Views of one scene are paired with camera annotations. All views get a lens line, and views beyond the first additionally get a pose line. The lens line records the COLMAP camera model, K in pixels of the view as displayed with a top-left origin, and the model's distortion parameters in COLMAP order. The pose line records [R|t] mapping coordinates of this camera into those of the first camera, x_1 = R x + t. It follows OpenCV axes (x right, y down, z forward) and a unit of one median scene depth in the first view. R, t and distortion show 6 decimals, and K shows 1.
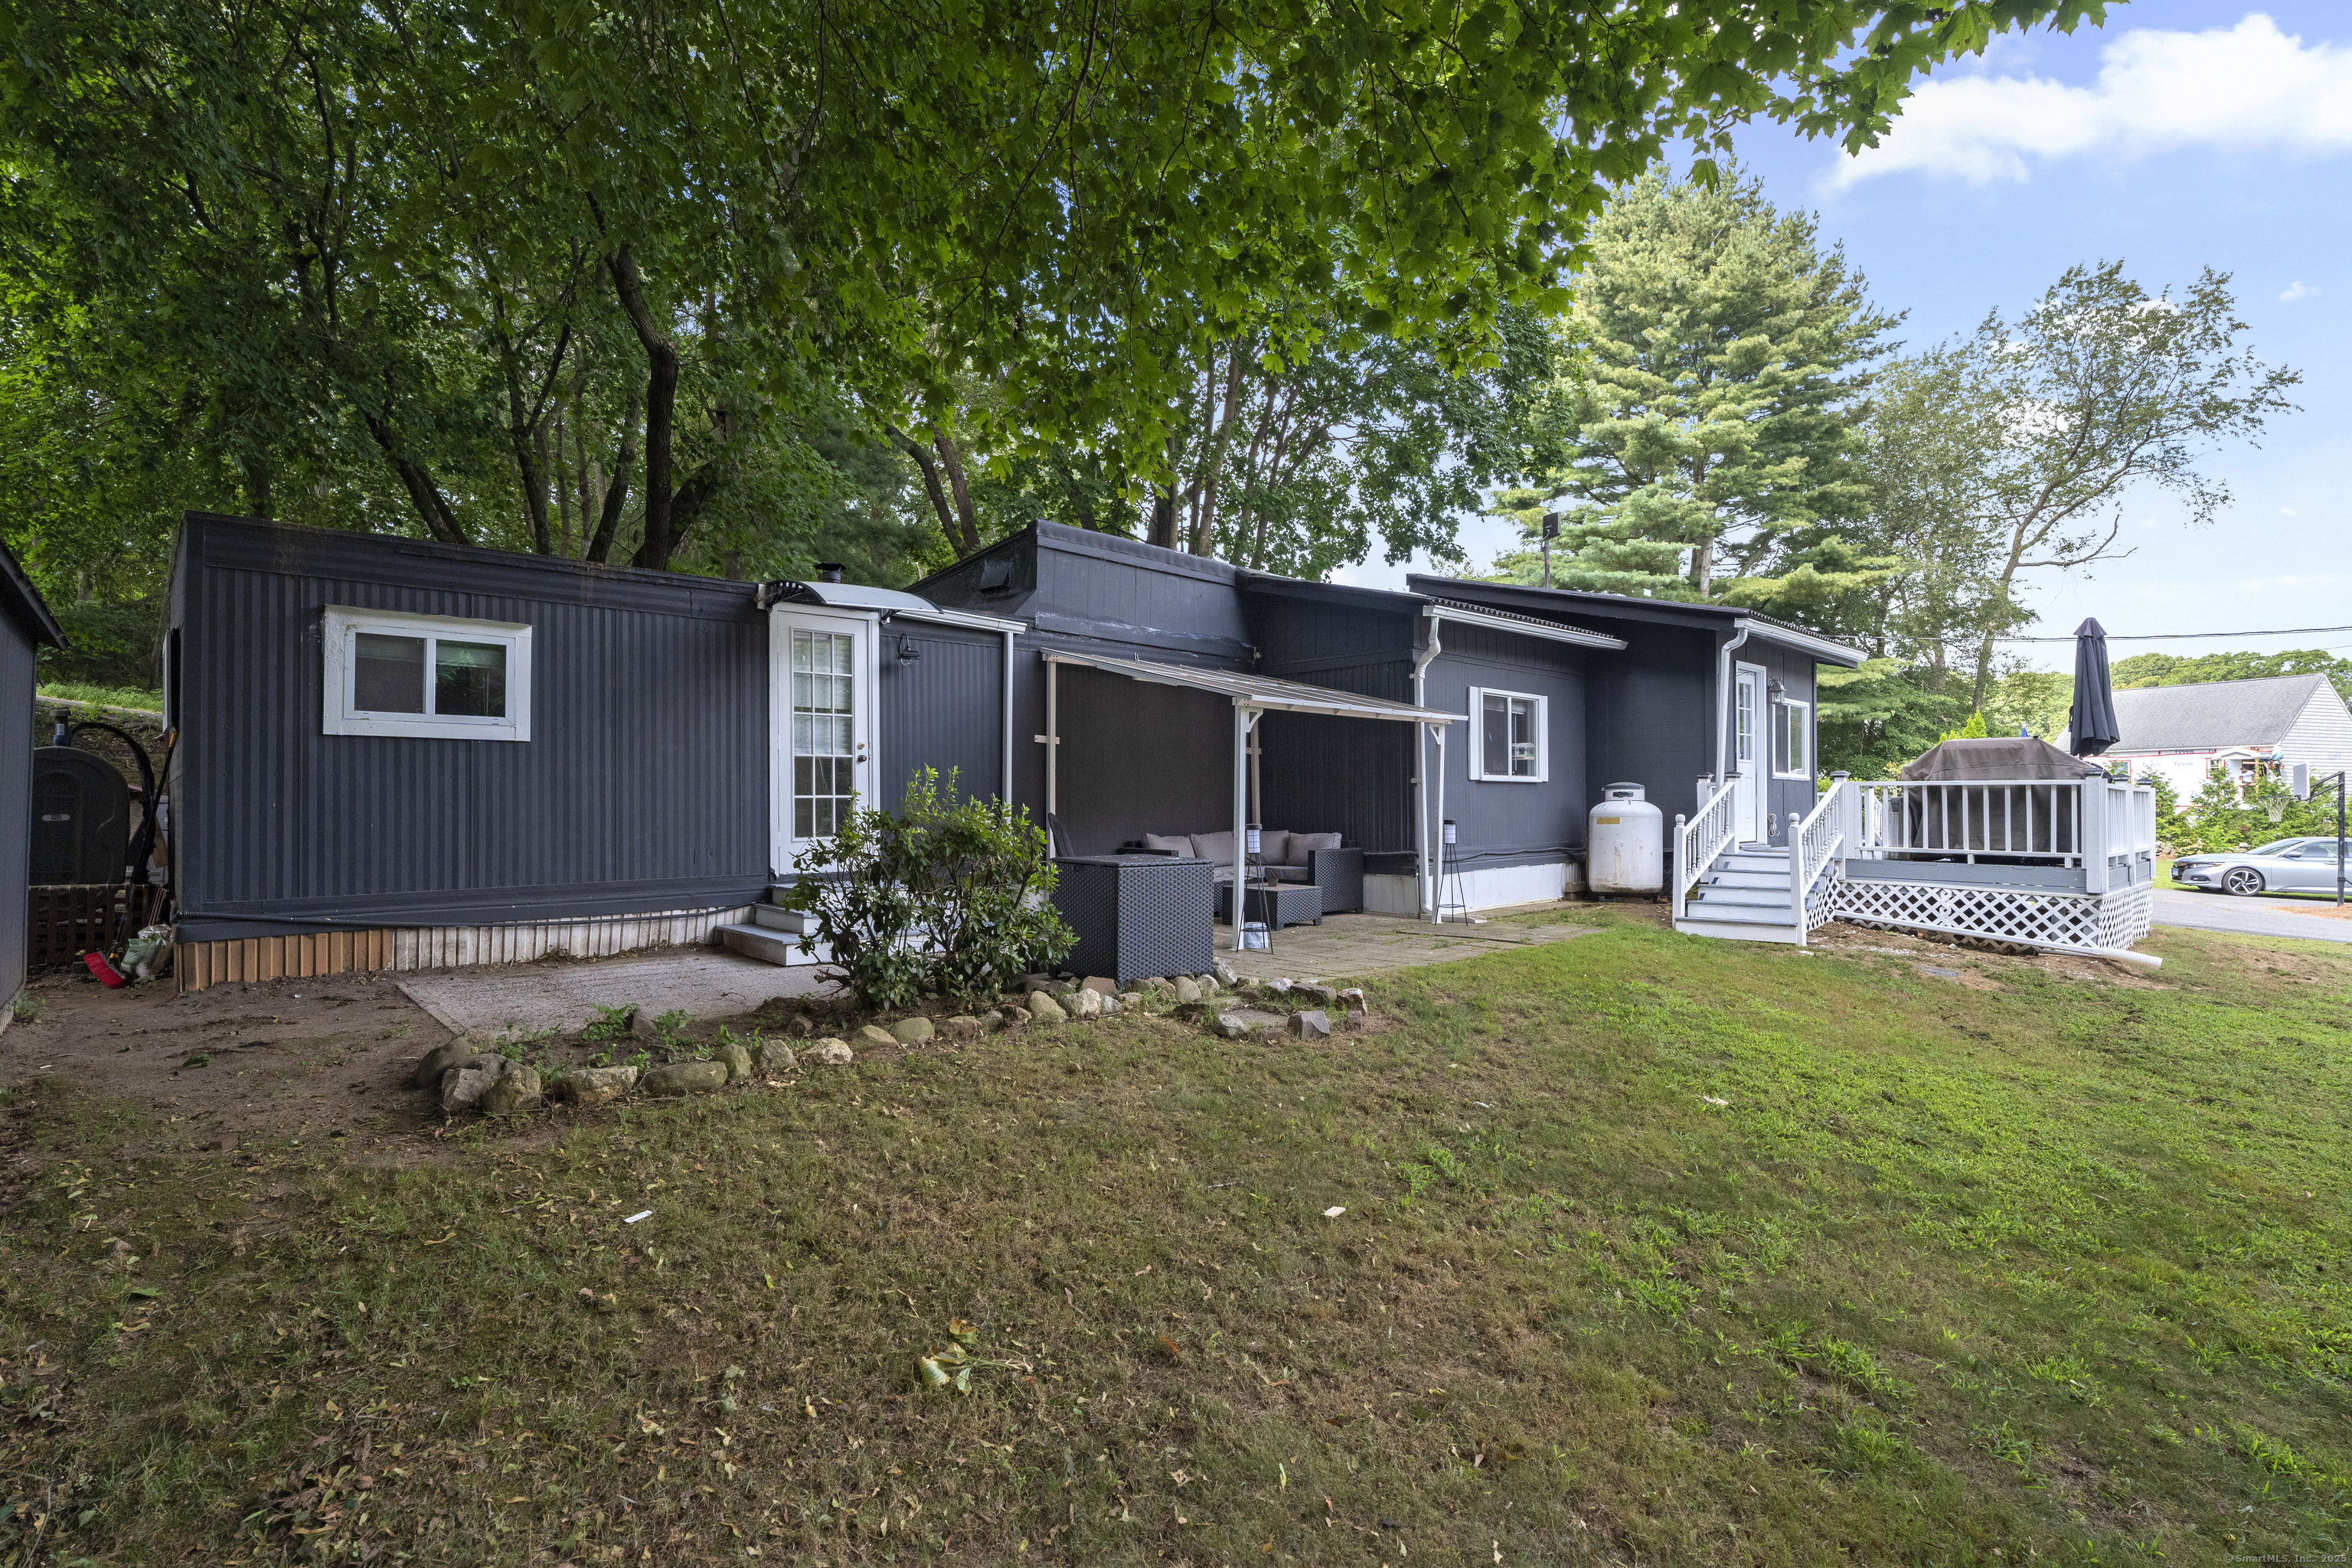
lens RADIAL K [[1151.4, 0, 1177.1], [0, 1151.4, 799.3], [0, 0, 1]] dist [0.001703, -0.000069]
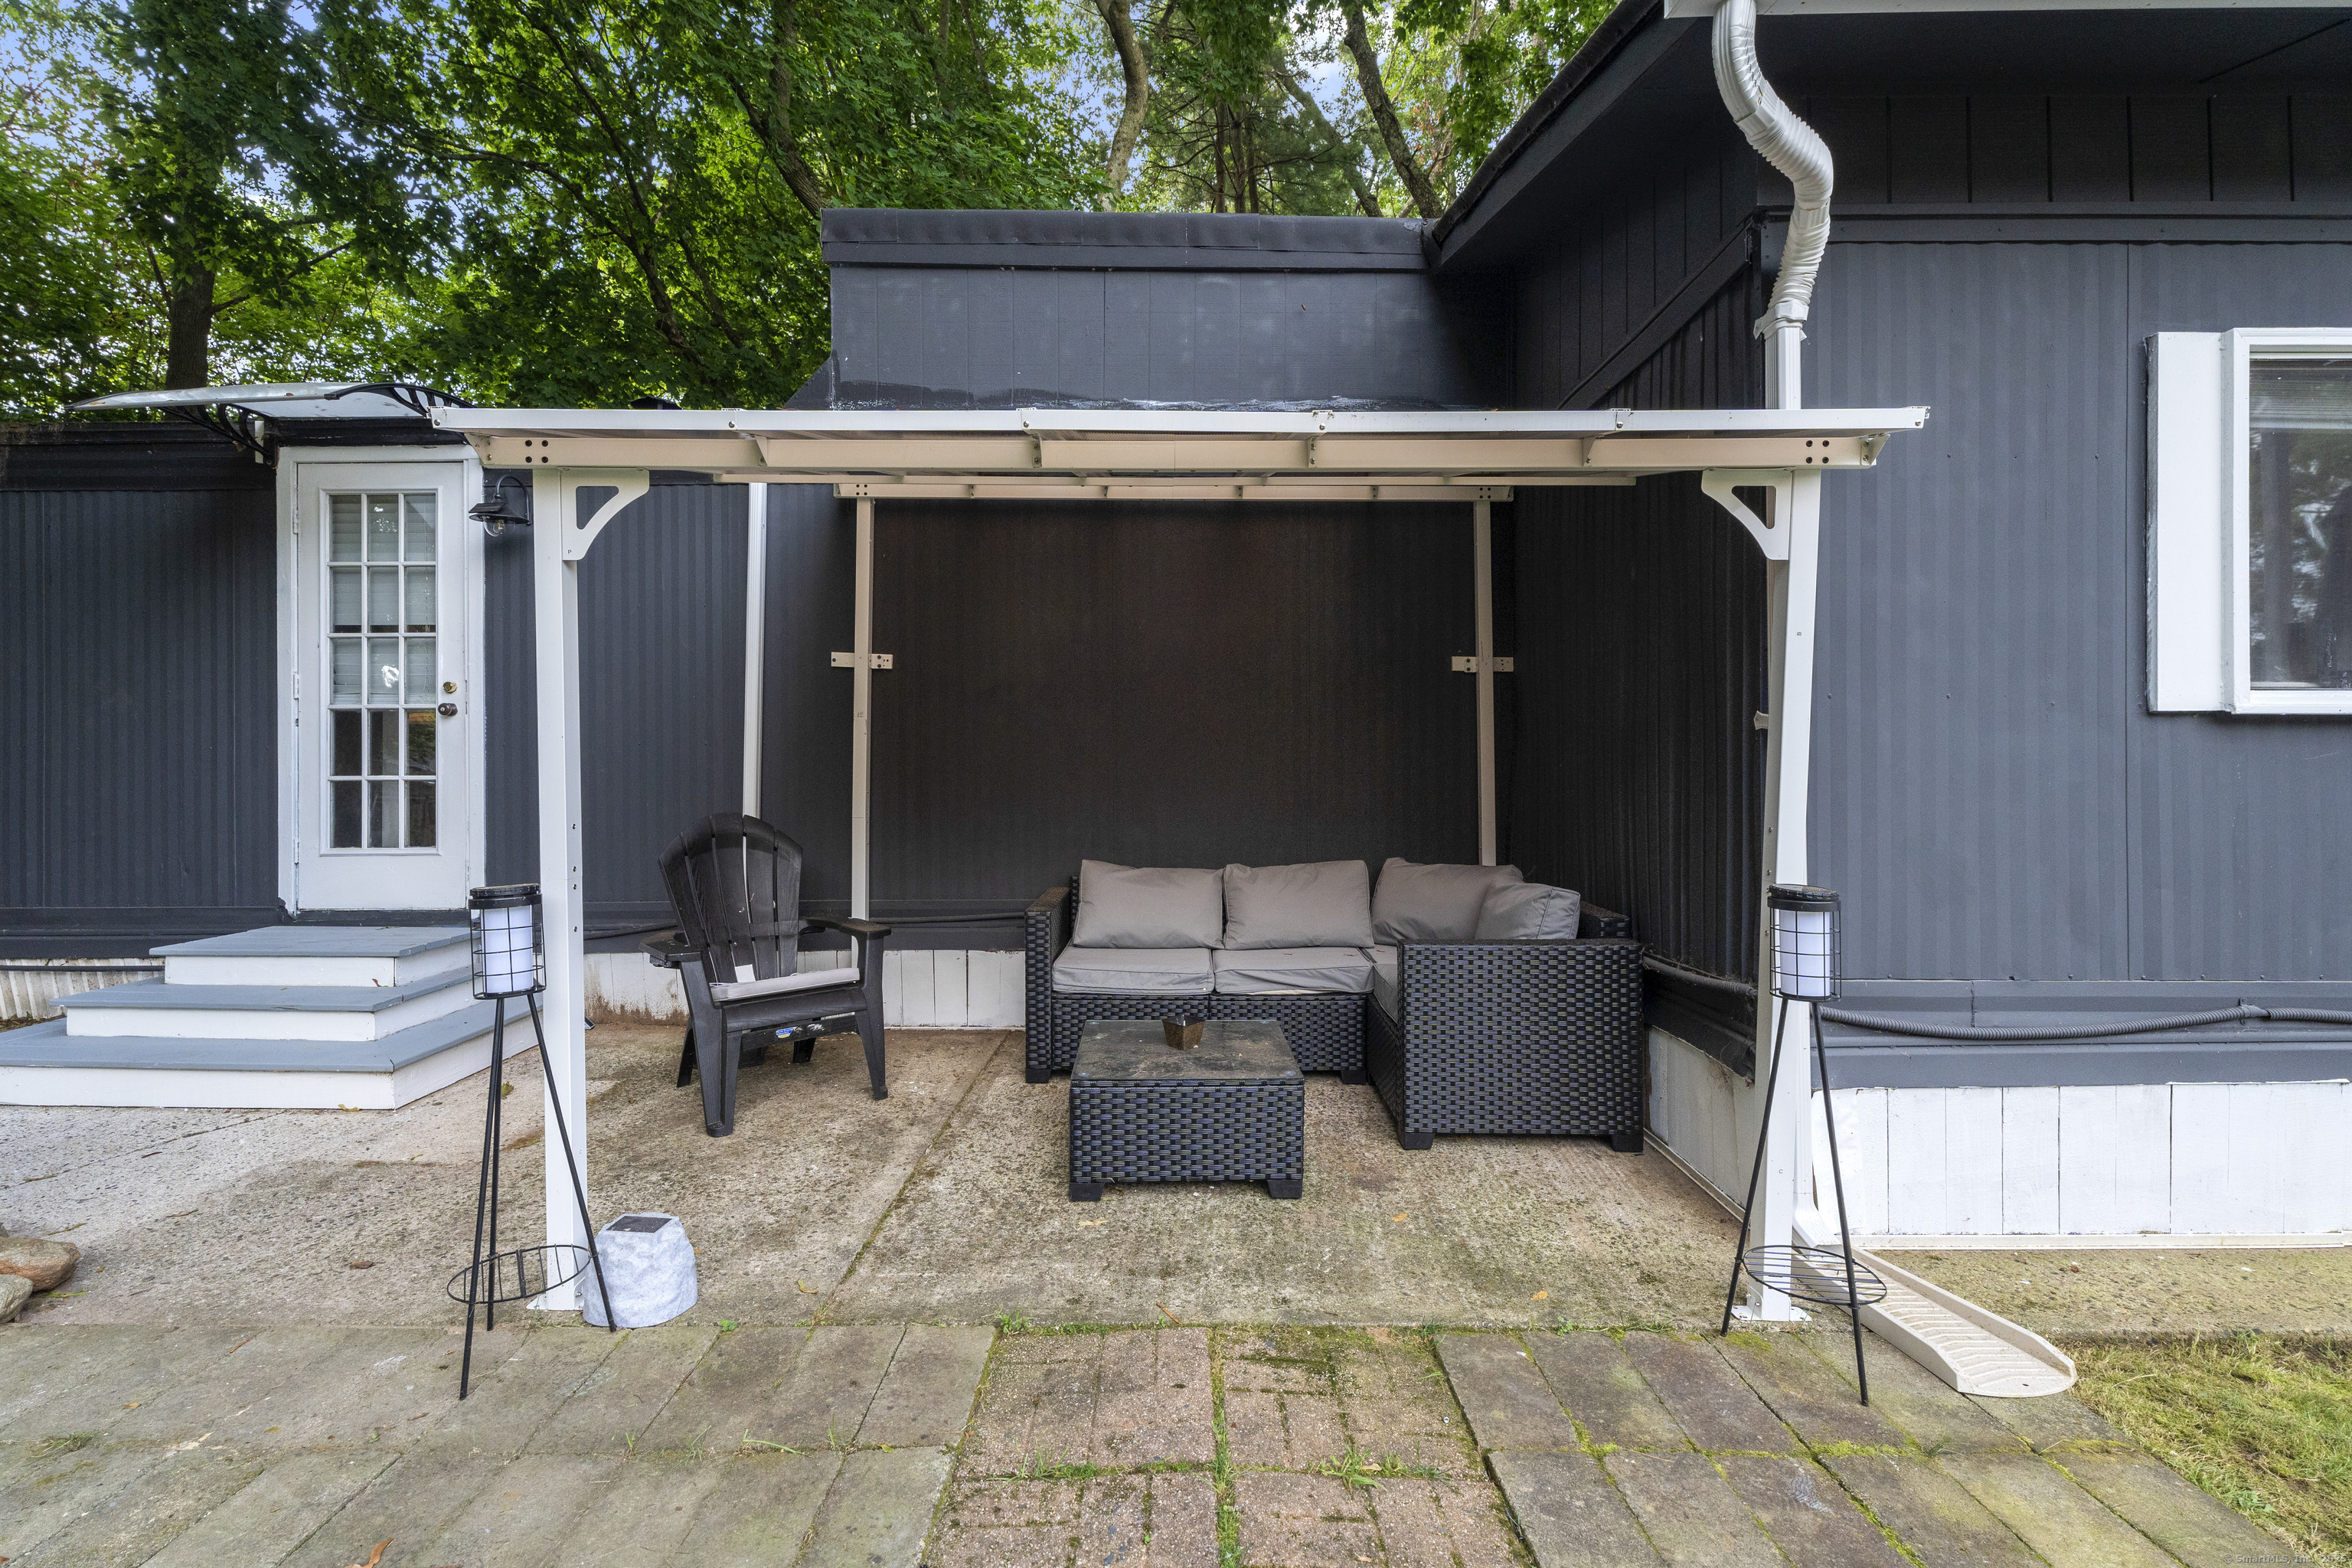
lens RADIAL K [[1044.7, 0, 1179.4], [0, 1044.7, 767.0], [0, 0, 1]] dist [-0.000241, 0.000421]
pose [[0.715035, -0.001083, -0.699088, 0.284144], [0.001321, 0.999999, -0.000198, -0.005641], [0.699088, -0.000782, 0.715035, 0.752214]]
